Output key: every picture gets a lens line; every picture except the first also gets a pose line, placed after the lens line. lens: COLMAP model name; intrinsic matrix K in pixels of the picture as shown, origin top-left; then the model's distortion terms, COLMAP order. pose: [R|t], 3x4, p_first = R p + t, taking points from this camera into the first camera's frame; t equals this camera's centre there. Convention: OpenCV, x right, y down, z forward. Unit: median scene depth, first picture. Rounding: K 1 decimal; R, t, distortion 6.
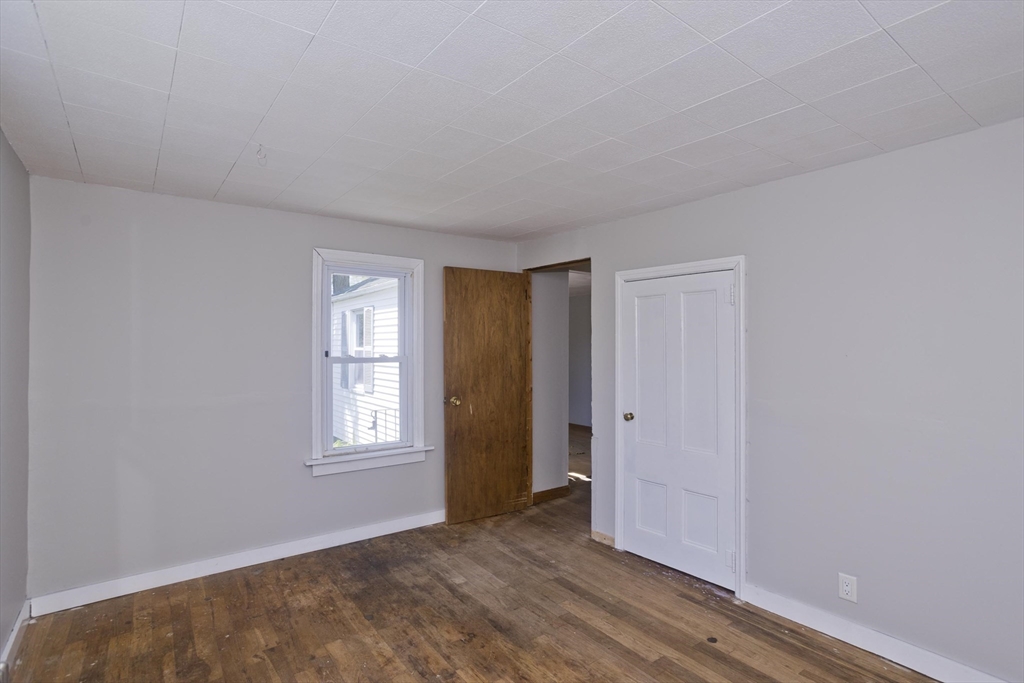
lens RADIAL K [[506.7, 0, 484.5], [0, 506.7, 360.2], [0, 0, 1]] dist [-0.049410, 0.037034]
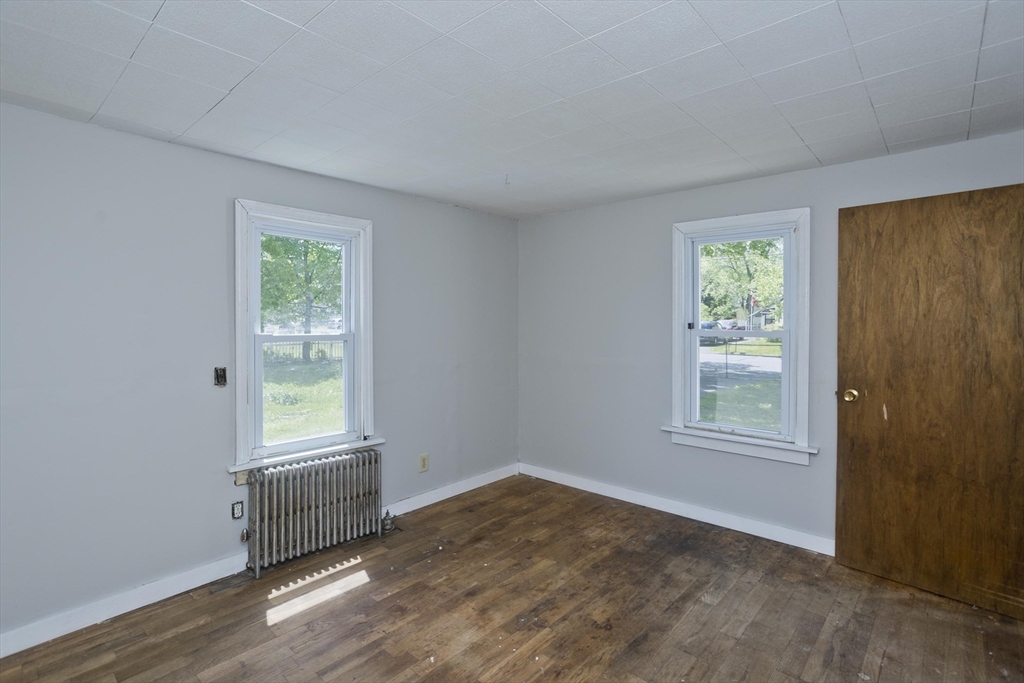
lens RADIAL K [[496.4, 0, 515.0], [0, 496.4, 338.7], [0, 0, 1]] dist [-0.050943, 0.031277]
pose [[0.218458, 0.037008, -0.975144, 0.648974], [-0.026658, 0.999134, 0.031947, -0.010952], [0.975482, 0.019016, 0.219256, 0.498028]]
